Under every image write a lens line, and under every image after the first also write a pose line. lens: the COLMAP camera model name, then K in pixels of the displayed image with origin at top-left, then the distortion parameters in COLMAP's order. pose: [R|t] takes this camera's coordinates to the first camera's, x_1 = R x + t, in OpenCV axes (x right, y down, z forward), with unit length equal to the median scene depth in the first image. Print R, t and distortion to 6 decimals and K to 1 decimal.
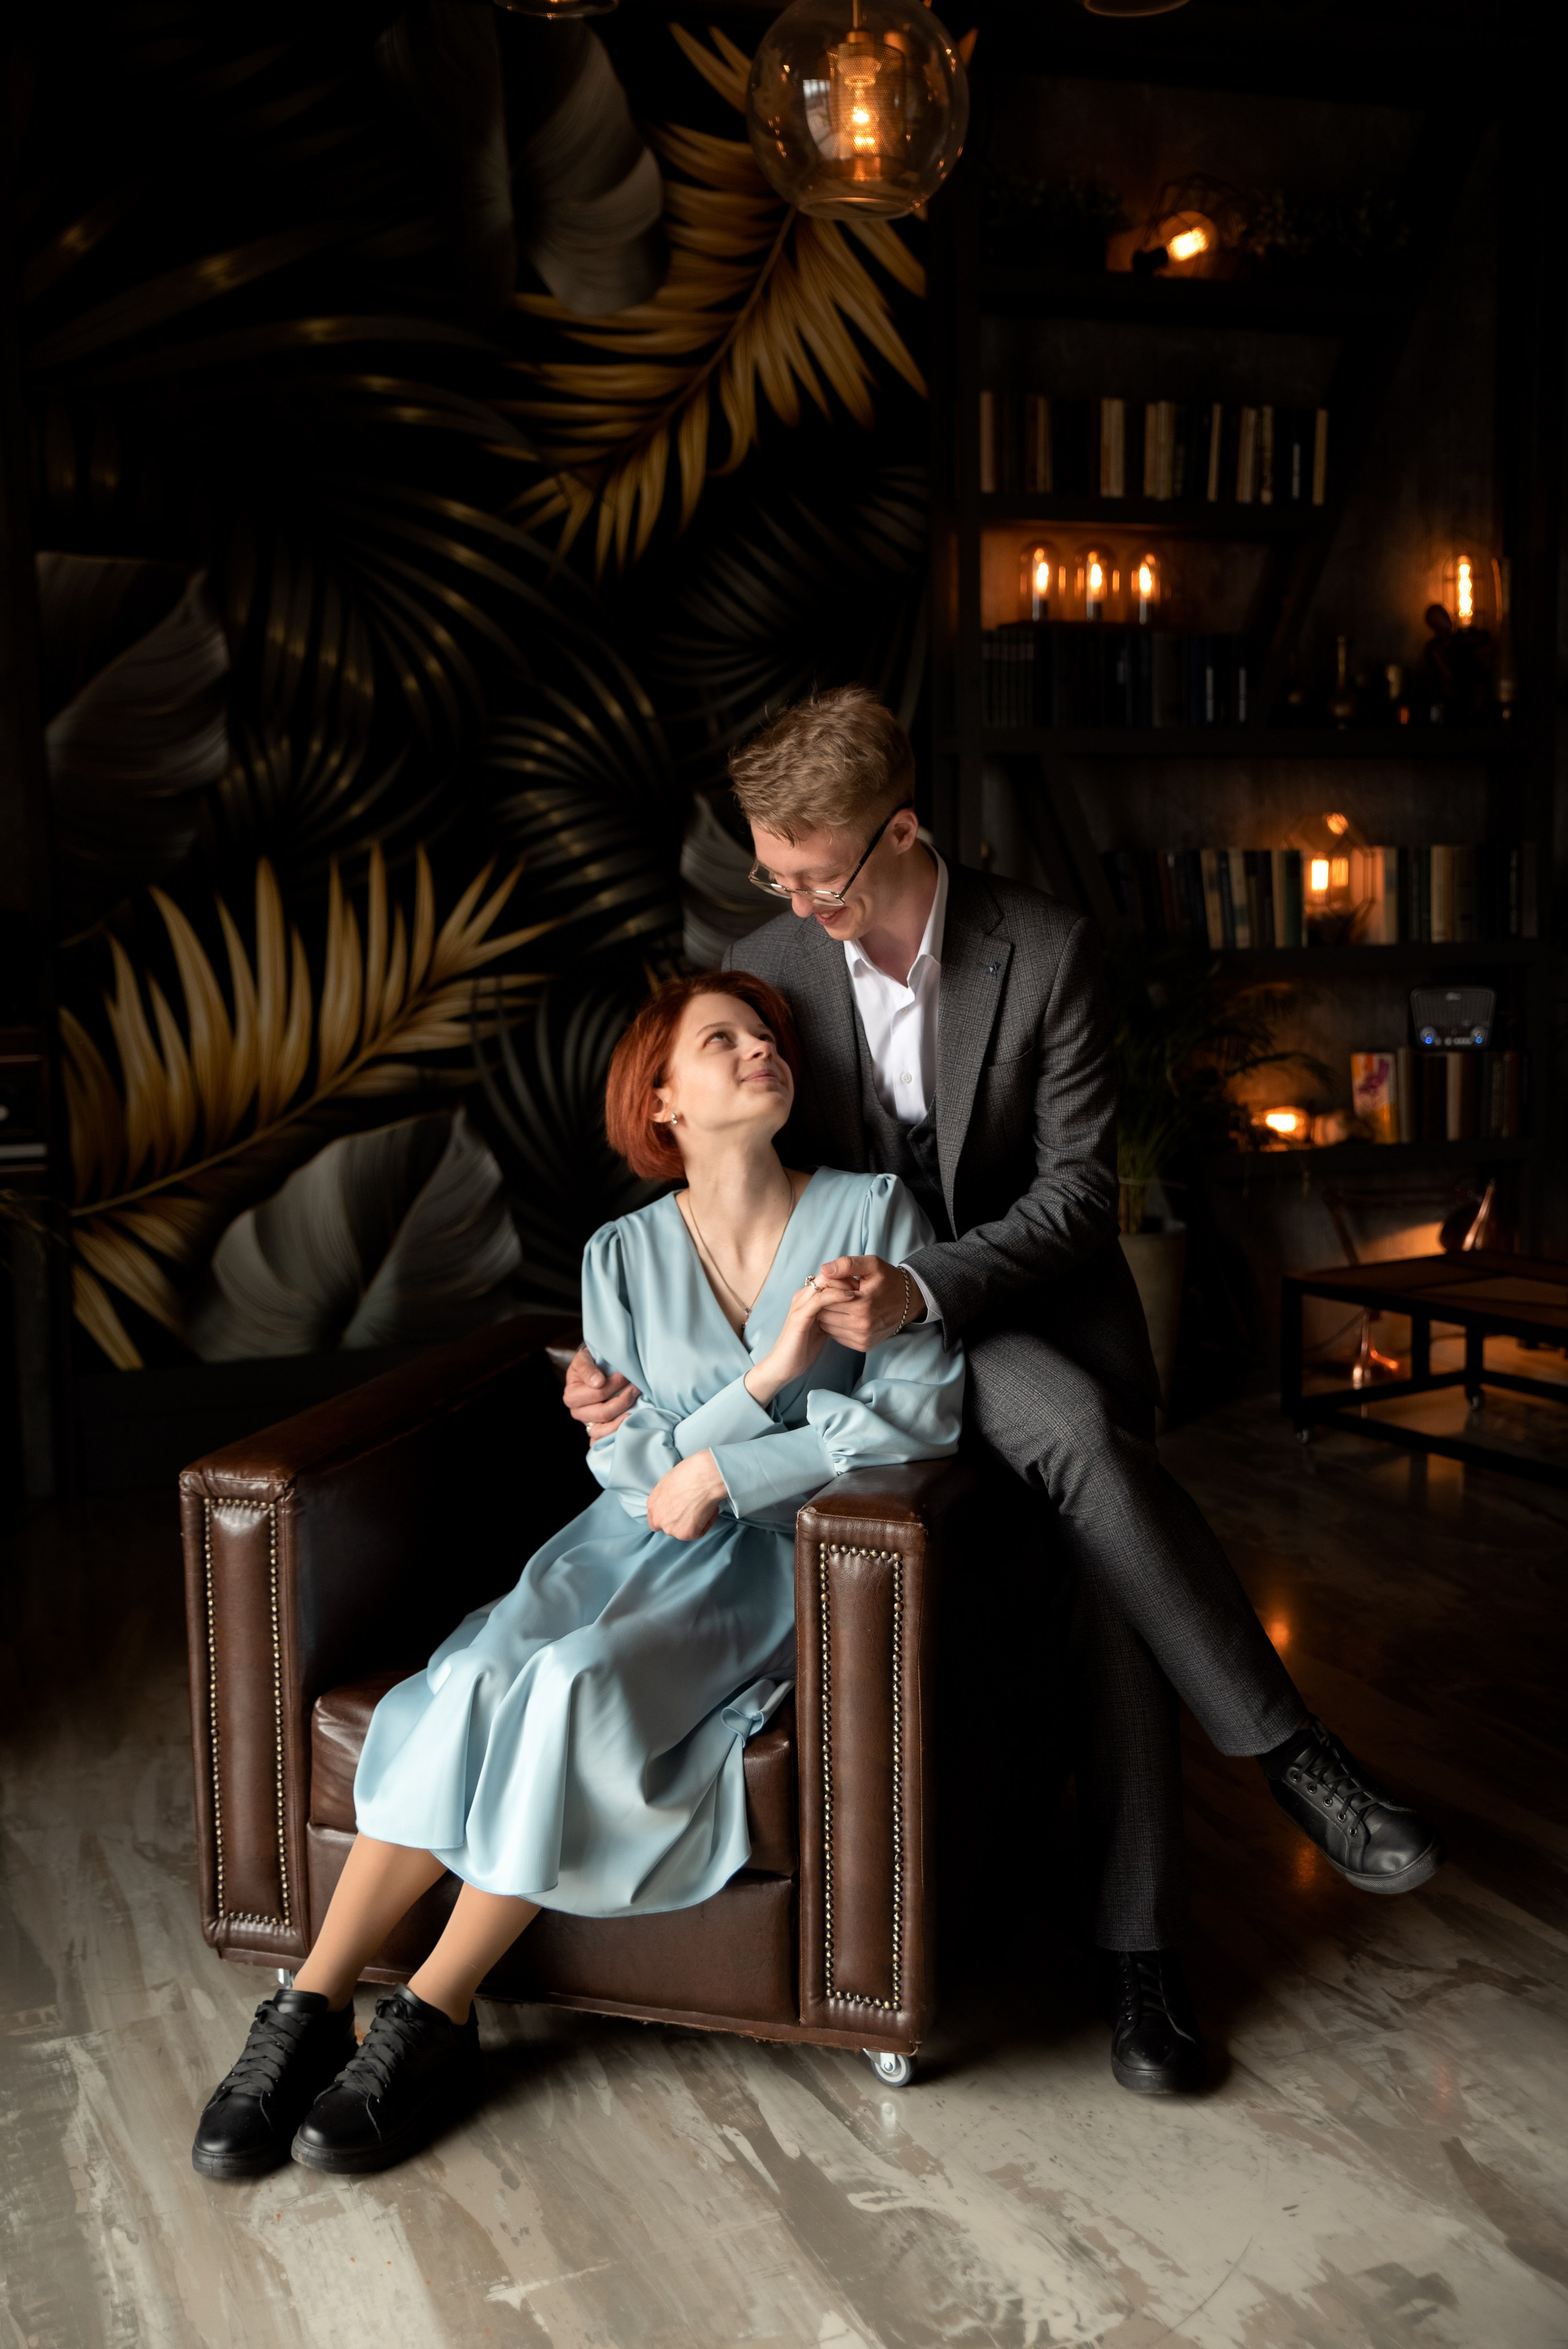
lens RADIAL K [[2534.5, 0, 770.8], [0, 2534.5, 1172.1], [0, 0, 1]] dist [-0.019775, 0.150020]
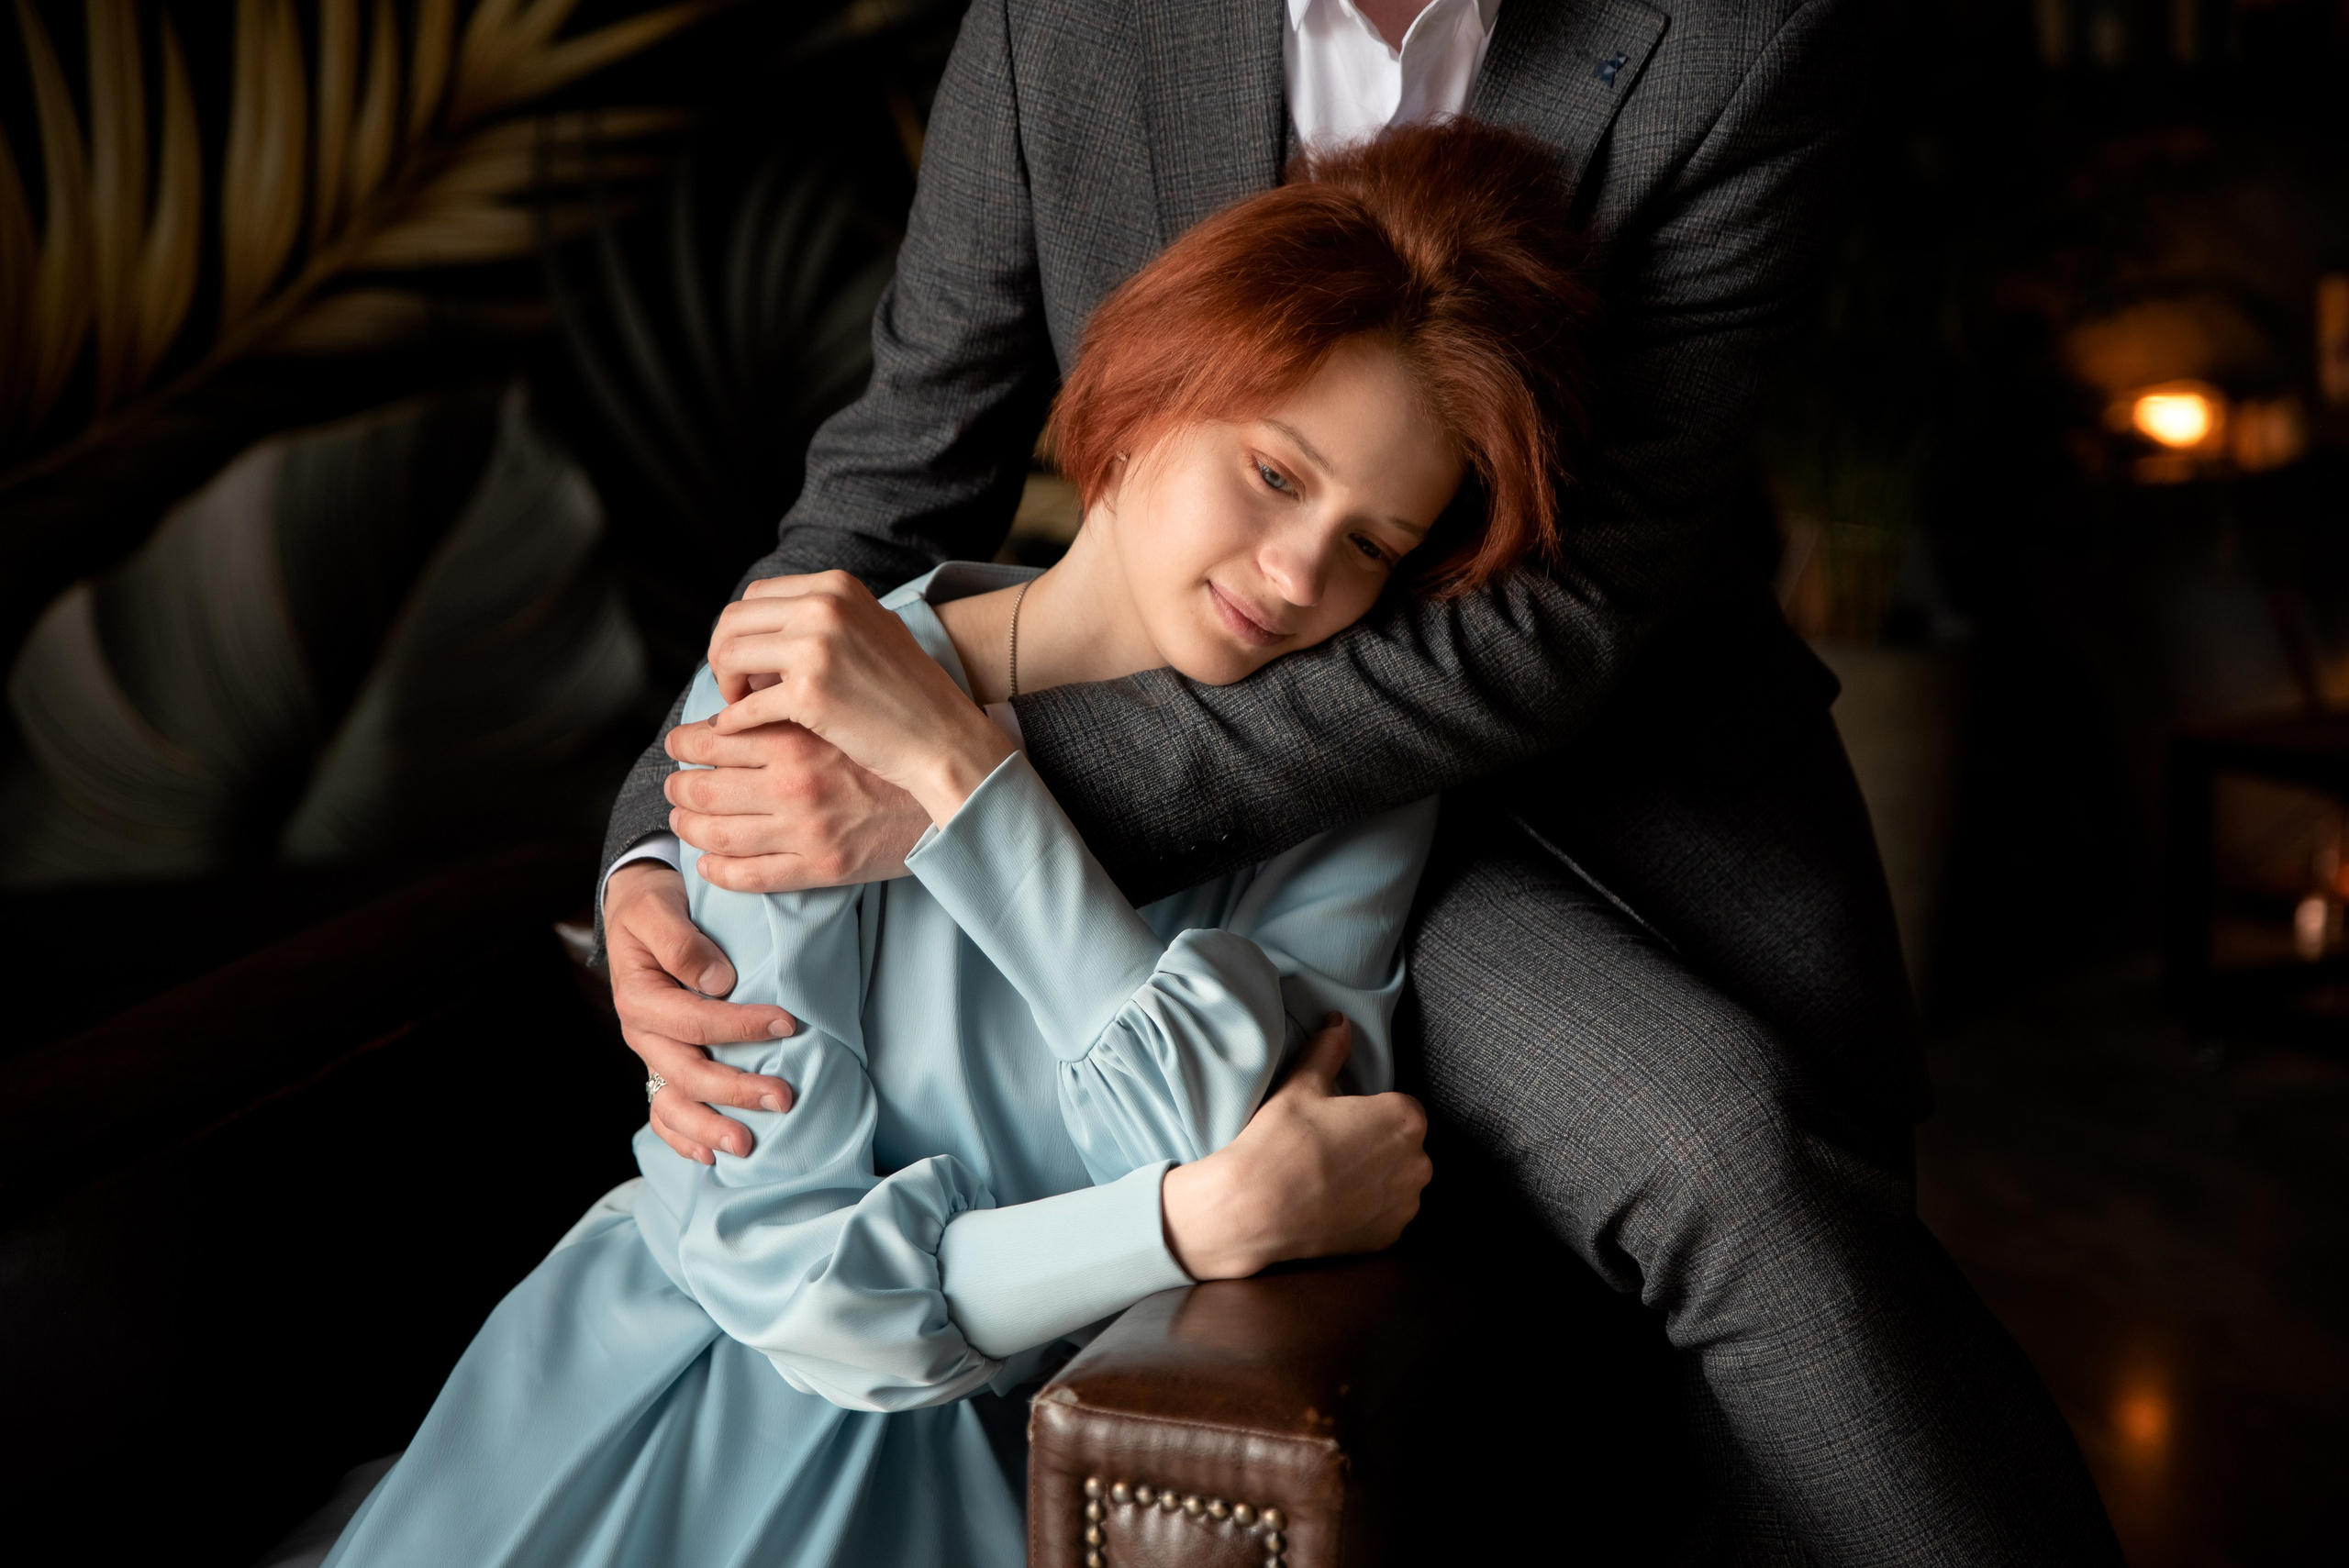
lens RADIAL K [[4323.9, 0, 1177.9], [0, 4323.9, 789.3], [0, 0, 1]] dist [0.195222, -0.035524]
pose [[0.999858, 0.009120, -0.014140, 0.020194], [-0.008115, 0.997541, 0.069609, -0.005896], [0.014740, -0.069484, 0.997474, 0.146141]]
